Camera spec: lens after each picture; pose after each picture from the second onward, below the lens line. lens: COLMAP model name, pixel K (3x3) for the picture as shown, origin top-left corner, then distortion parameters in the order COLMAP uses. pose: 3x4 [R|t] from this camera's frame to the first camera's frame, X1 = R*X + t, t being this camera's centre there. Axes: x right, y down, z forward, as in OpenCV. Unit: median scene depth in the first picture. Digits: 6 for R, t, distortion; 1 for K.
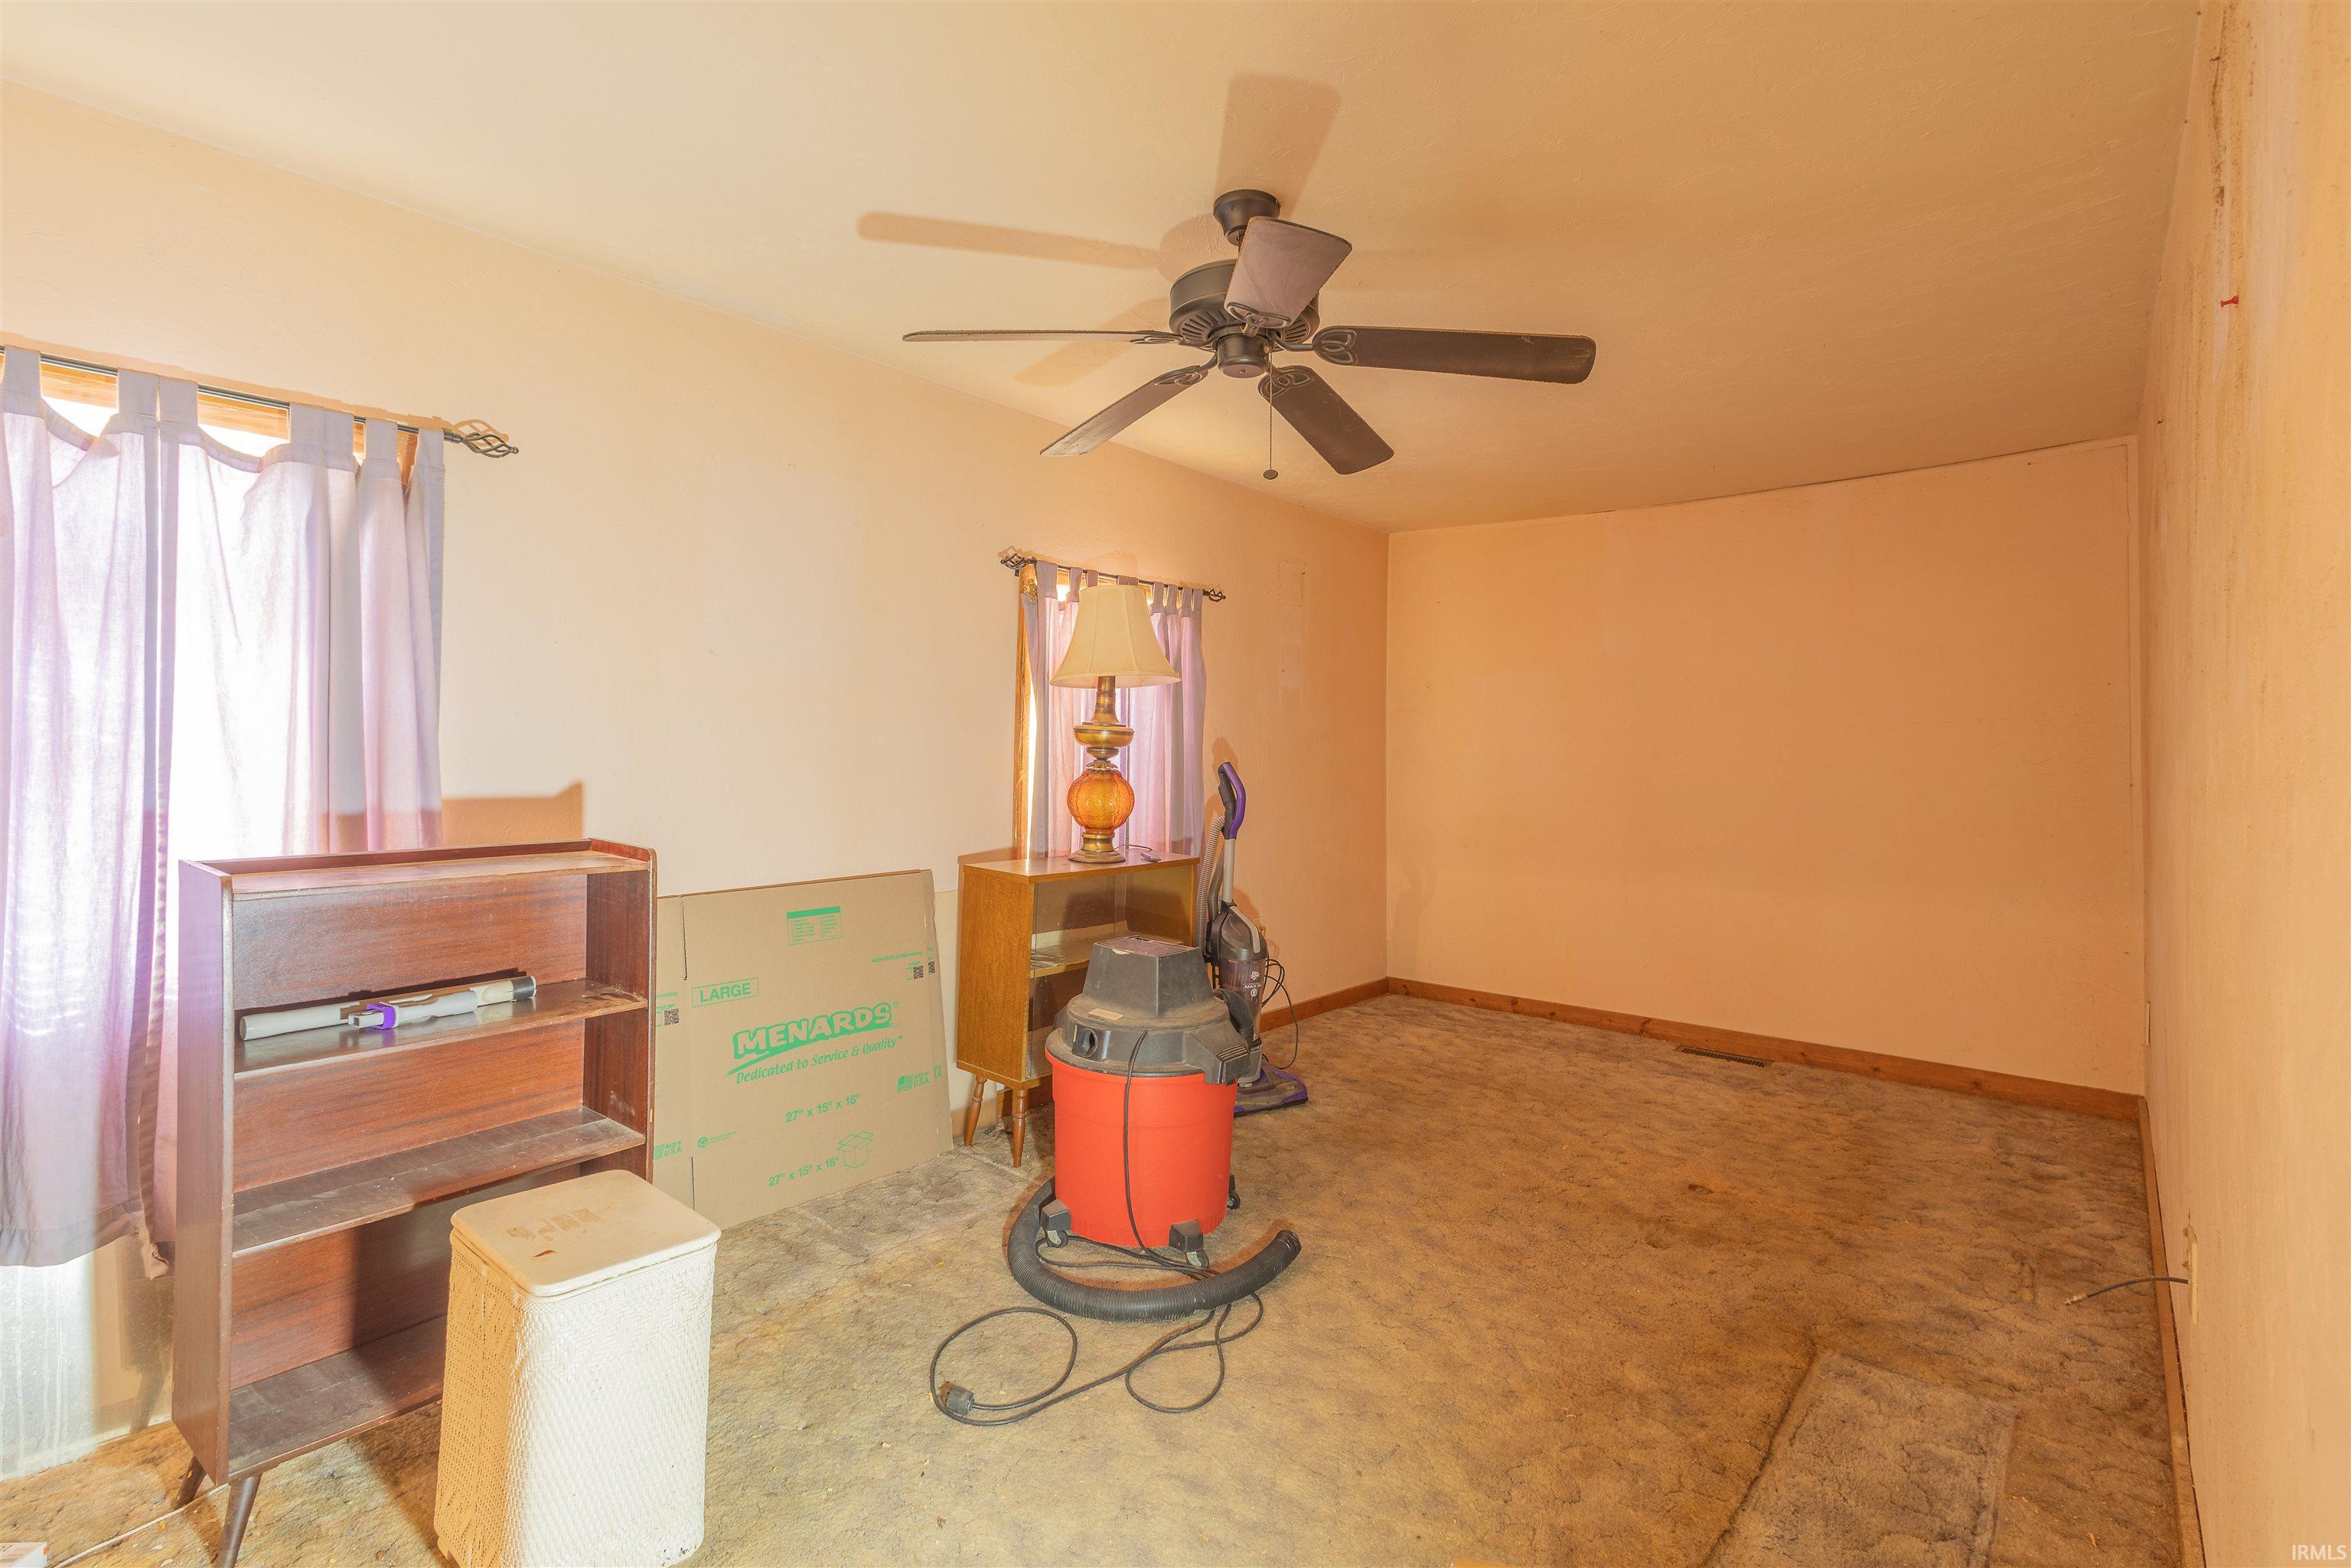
lens RADIAL K [[1085.9, 0, 1172.4], [0, 1085.9, 758.8], [0, 0, 1]] dist [0.003486, 0.000215]
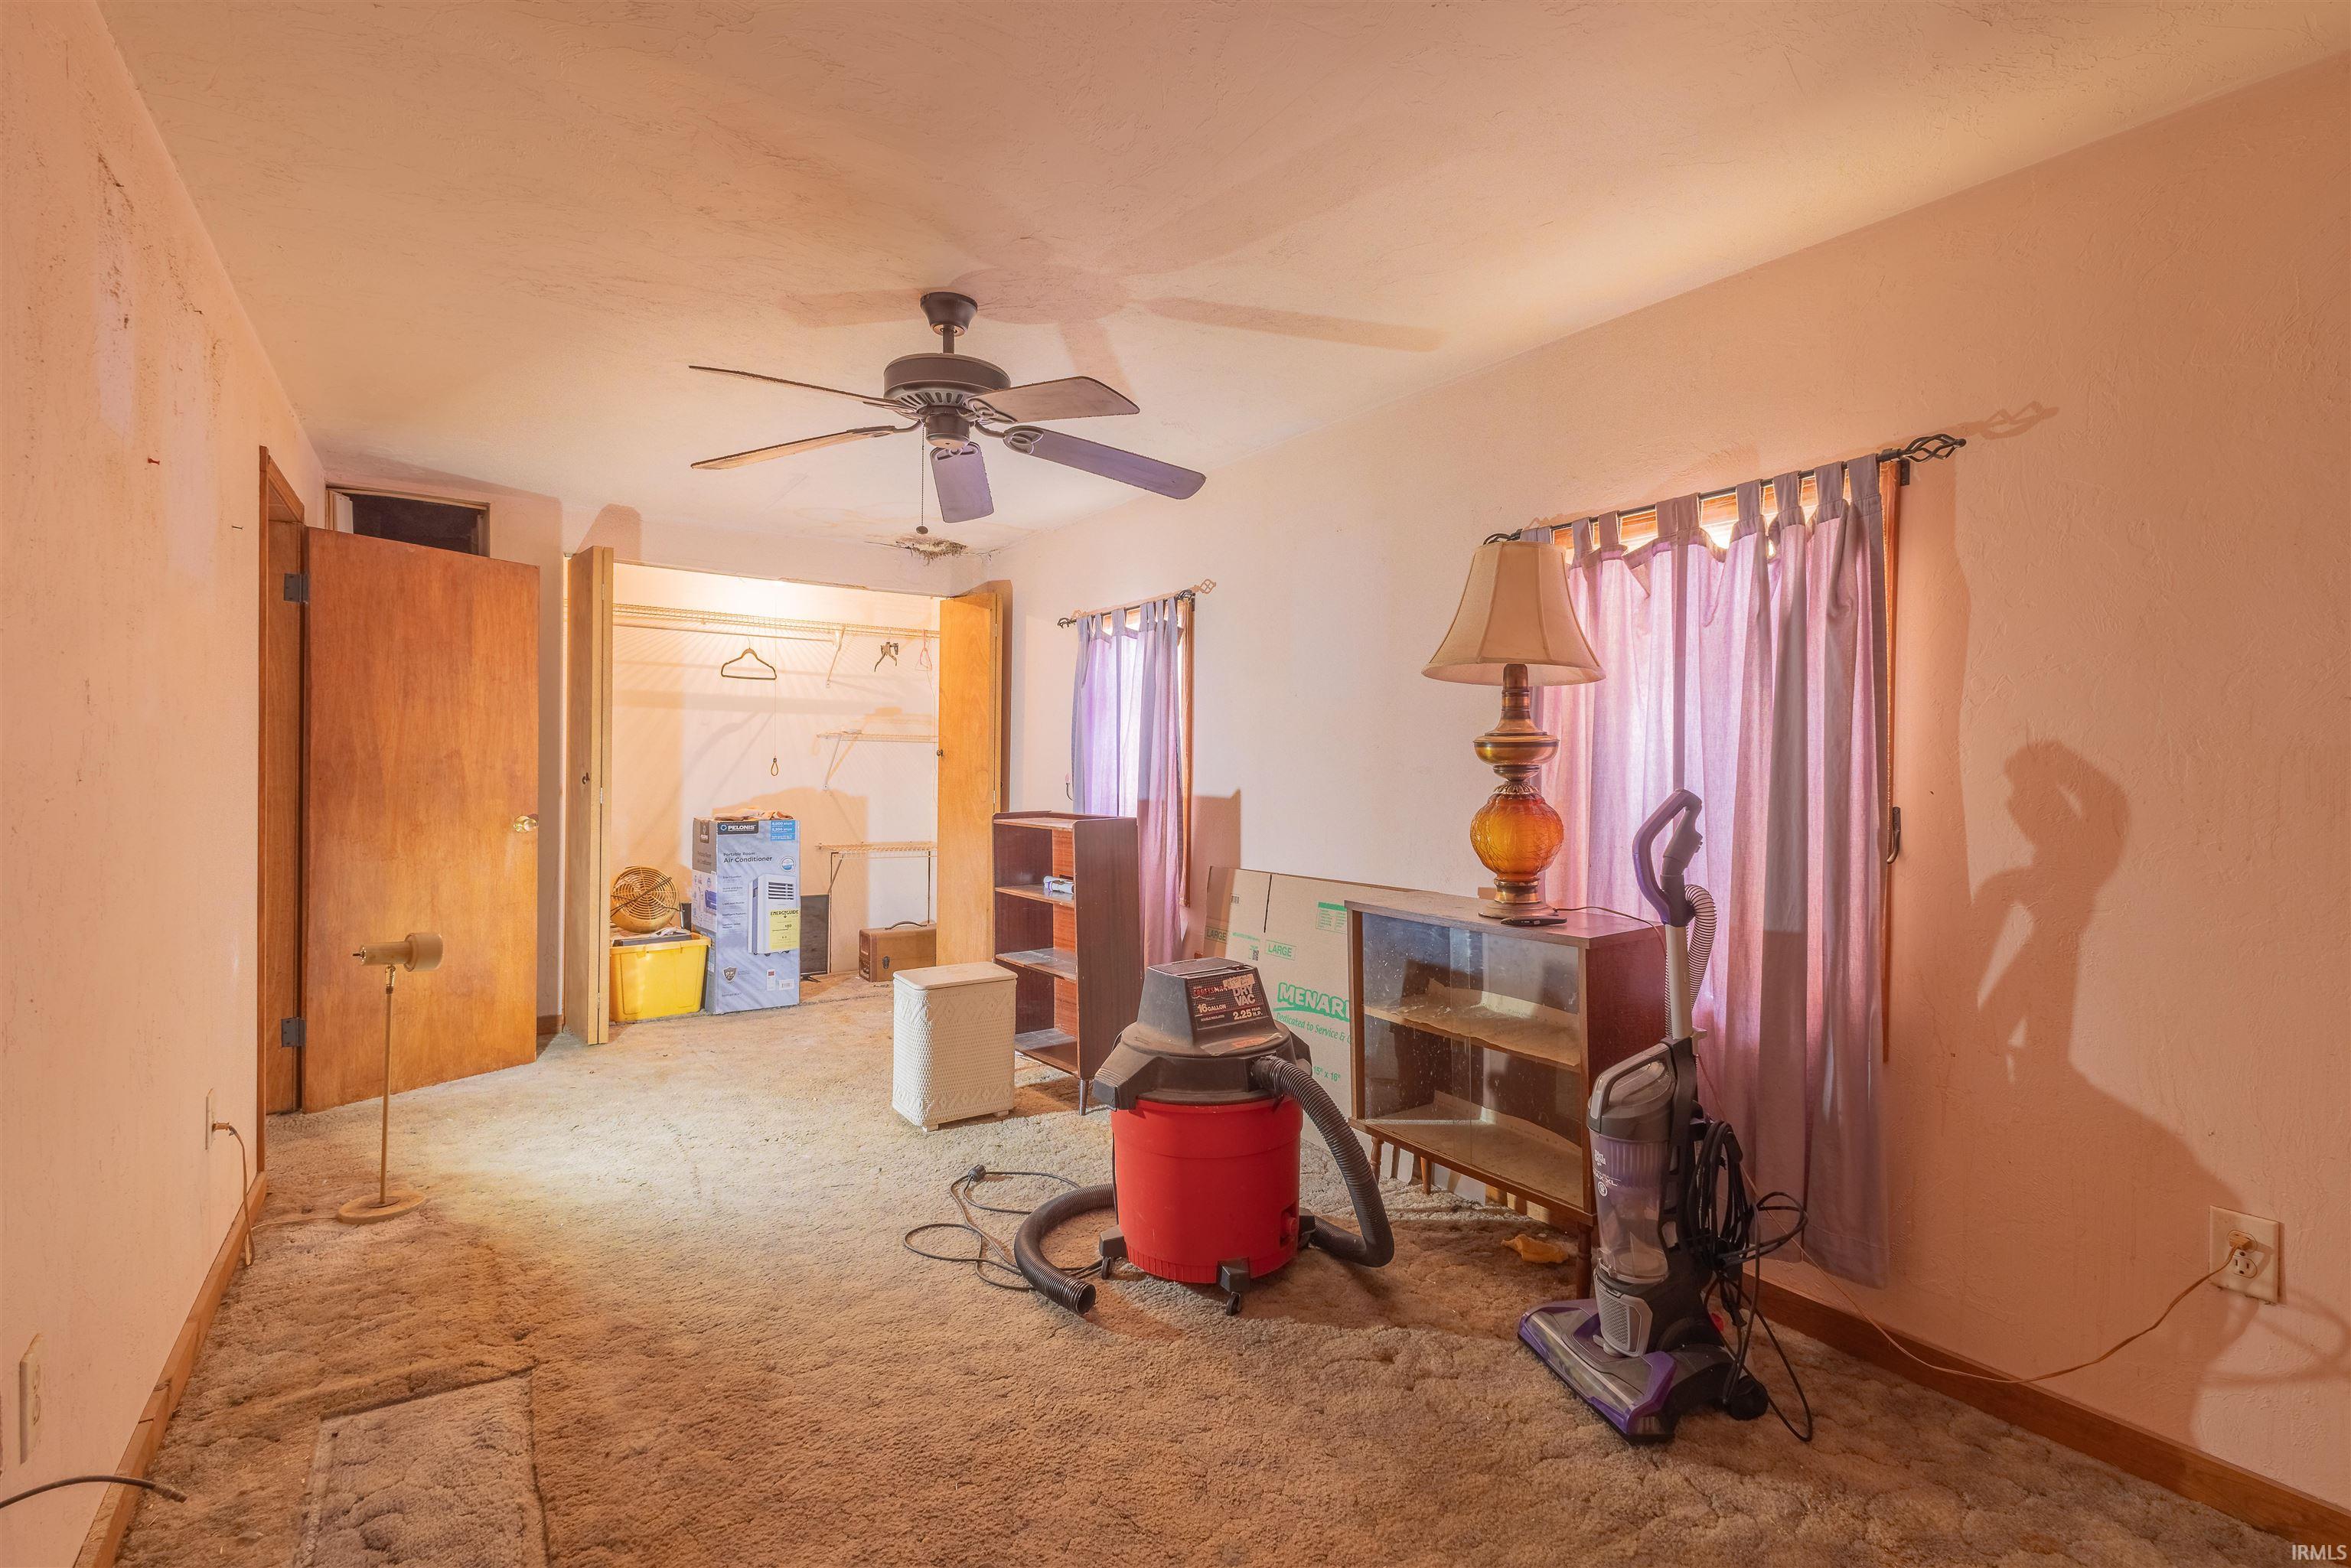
lens RADIAL K [[1085.9, 0, 1173.4], [0, 1085.9, 775.3], [0, 0, 1]] dist [0.003486, 0.000215]
pose [[-0.258227, 0.003060, -0.966080, 0.731905], [-0.010079, 0.999932, 0.005861, -0.005839], [0.966032, 0.011250, -0.258178, 0.972725]]
